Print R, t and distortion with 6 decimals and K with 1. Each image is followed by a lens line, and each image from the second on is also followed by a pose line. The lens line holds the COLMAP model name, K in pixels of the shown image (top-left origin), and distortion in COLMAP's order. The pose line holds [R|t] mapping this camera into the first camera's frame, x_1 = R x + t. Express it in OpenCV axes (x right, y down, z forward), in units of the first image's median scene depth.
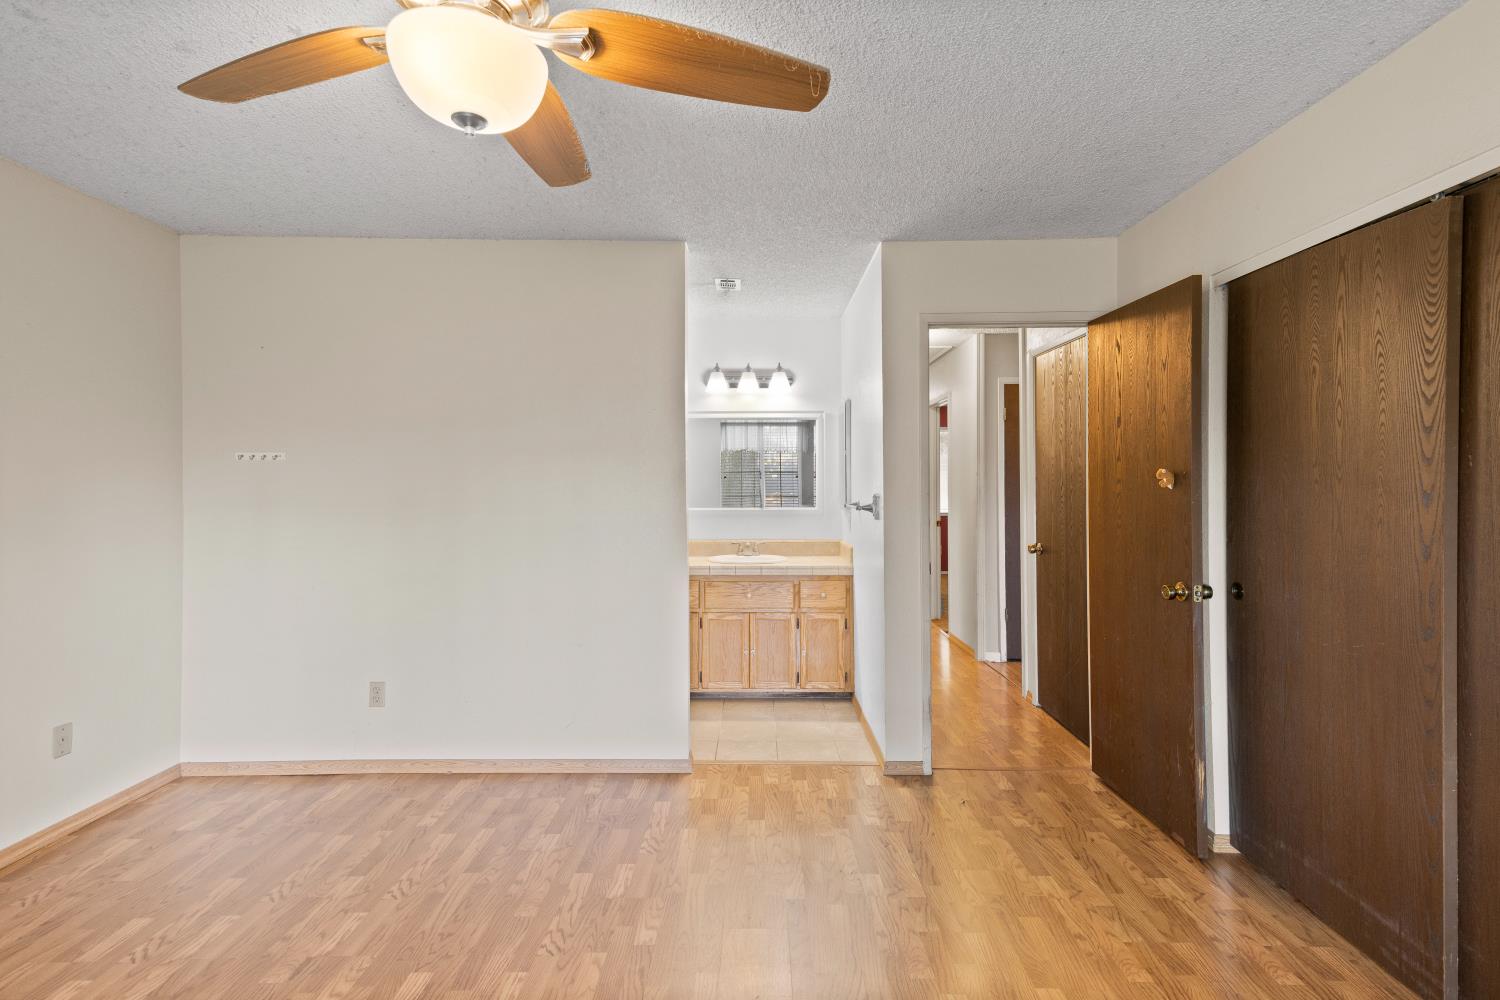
lens RADIAL K [[738.6, 0, 760.5], [0, 738.6, 488.8], [0, 0, 1]] dist [0.037590, -0.006154]
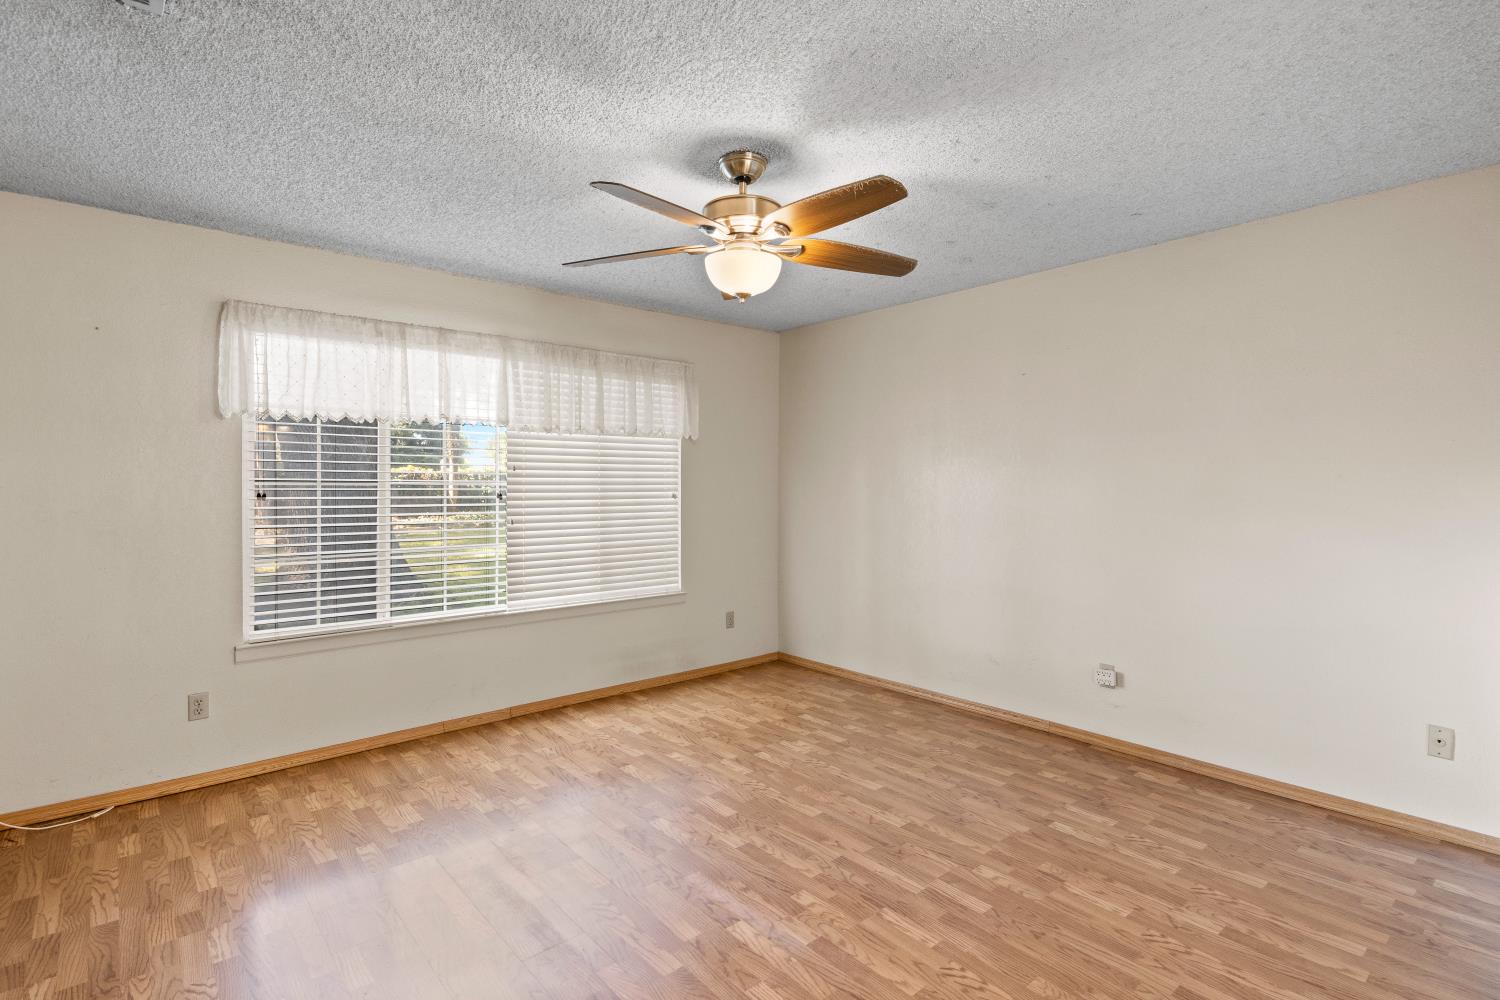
lens RADIAL K [[738.6, 0, 759.2], [0, 738.6, 492.5], [0, 0, 1]] dist [0.037590, -0.006154]
pose [[-0.759895, 0.011710, -0.649941, 0.335610], [-0.002317, 0.999783, 0.020722, -0.010522], [0.650042, 0.017252, -0.759703, 0.995258]]
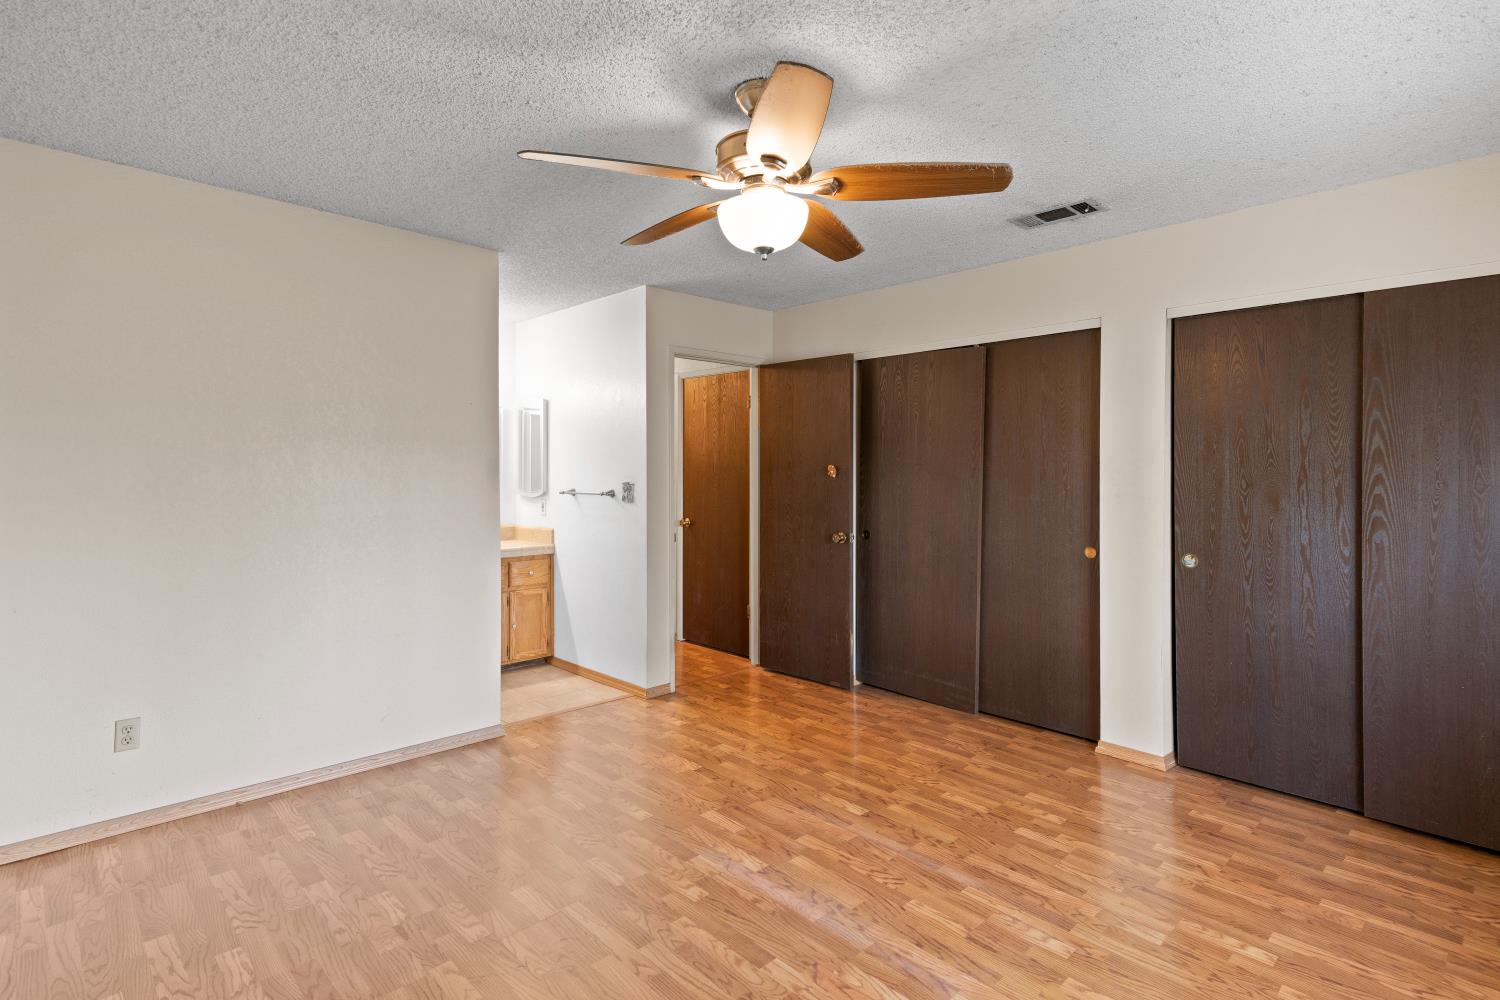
lens RADIAL K [[738.6, 0, 762.3], [0, 738.6, 495.4], [0, 0, 1]] dist [0.037590, -0.006154]
pose [[0.715638, -0.019975, 0.698186, -0.600715], [0.002568, 0.999659, 0.025969, -0.003135], [-0.698467, -0.016792, 0.715446, -0.060204]]
